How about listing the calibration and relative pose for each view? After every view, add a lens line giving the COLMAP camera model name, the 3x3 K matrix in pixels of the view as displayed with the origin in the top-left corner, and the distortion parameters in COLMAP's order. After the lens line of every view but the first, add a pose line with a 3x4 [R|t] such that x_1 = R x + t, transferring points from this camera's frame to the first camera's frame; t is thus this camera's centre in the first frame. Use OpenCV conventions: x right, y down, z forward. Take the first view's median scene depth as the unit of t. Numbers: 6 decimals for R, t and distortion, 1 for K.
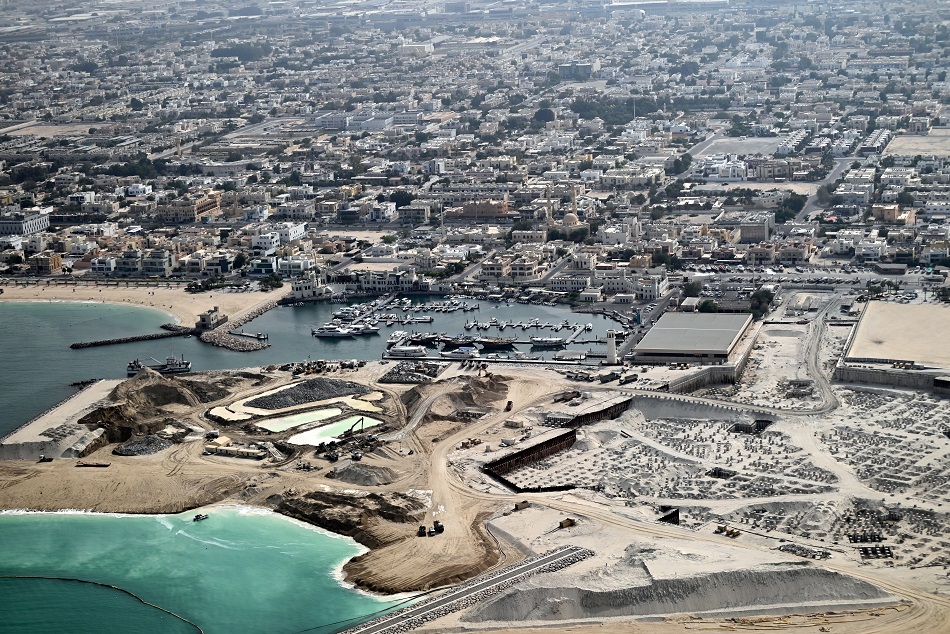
lens RADIAL K [[1969.8, 0, 475.0], [0, 1969.8, 317.0], [0, 0, 1]] dist [-0.046343, -0.482232]
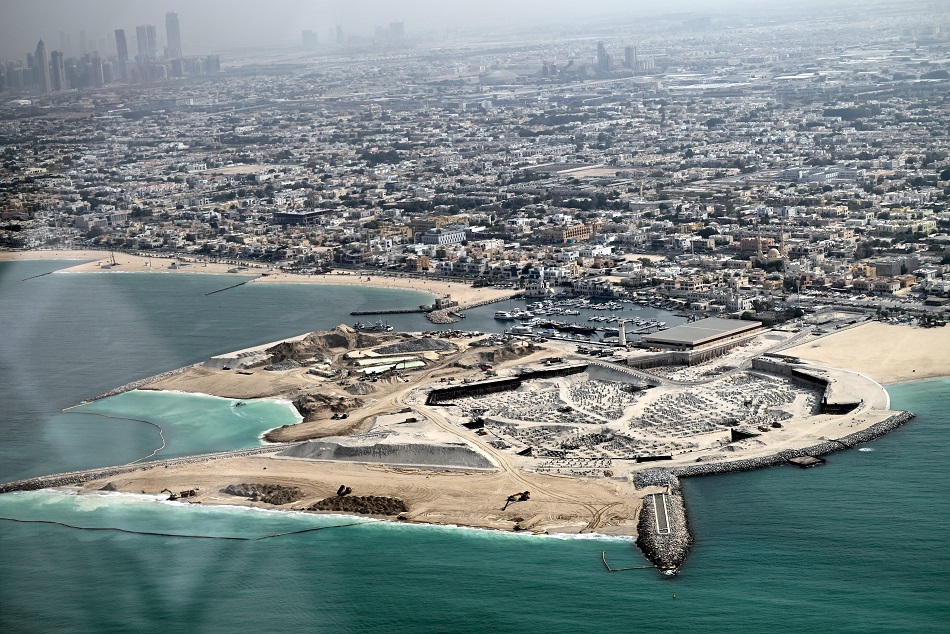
lens RADIAL K [[1969.8, 0, 475.0], [0, 1969.8, 317.0], [0, 0, 1]] dist [-0.046343, -0.482232]
pose [[0.877573, 0.069554, -0.474371, 0.591363], [-0.079866, 0.996804, -0.001595, 0.012296], [0.472744, 0.039286, 0.880324, -0.284407]]
